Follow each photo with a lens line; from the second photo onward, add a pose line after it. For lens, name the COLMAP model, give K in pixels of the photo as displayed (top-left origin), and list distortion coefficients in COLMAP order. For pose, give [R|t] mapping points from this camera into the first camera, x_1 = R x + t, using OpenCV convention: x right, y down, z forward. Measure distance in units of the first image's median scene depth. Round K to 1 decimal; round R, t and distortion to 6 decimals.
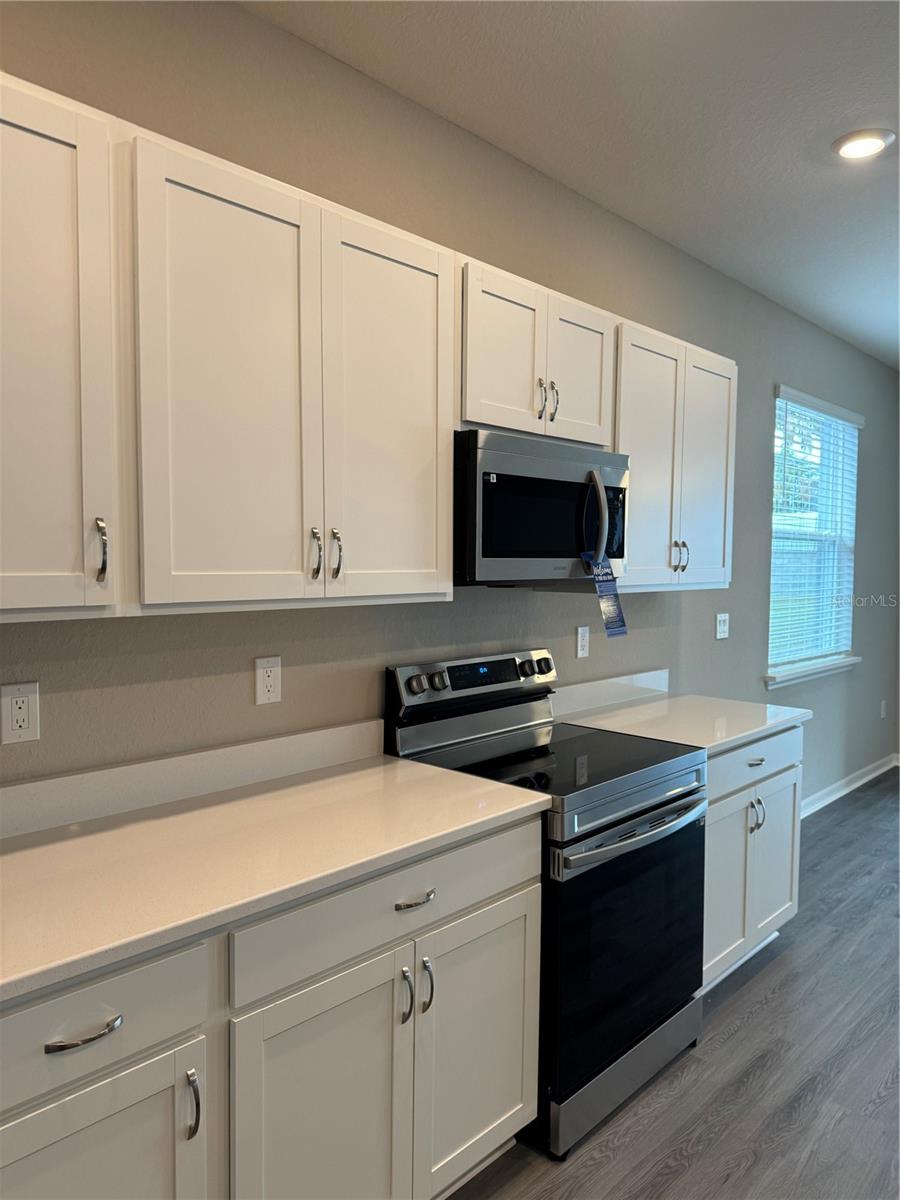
lens RADIAL K [[843.2, 0, 445.3], [0, 843.2, 602.6], [0, 0, 1]] dist [0.095278, -0.151463]
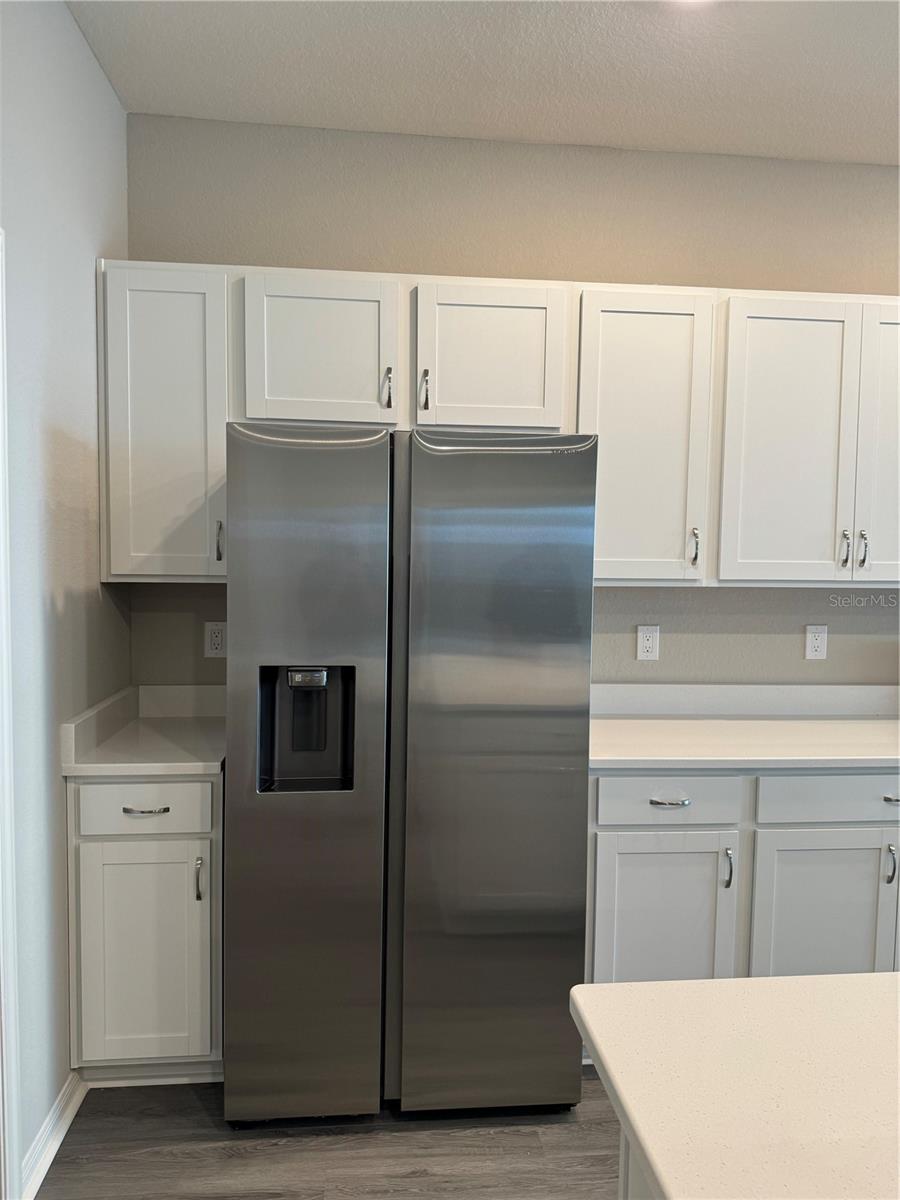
lens RADIAL K [[843.2, 0, 445.3], [0, 843.2, 602.6], [0, 0, 1]] dist [0.095278, -0.151463]
pose [[0.760411, 0.046667, -0.647764, 0.306353], [-0.042418, 0.998854, 0.022166, 0.031969], [0.648056, 0.010622, 0.761519, -0.586850]]
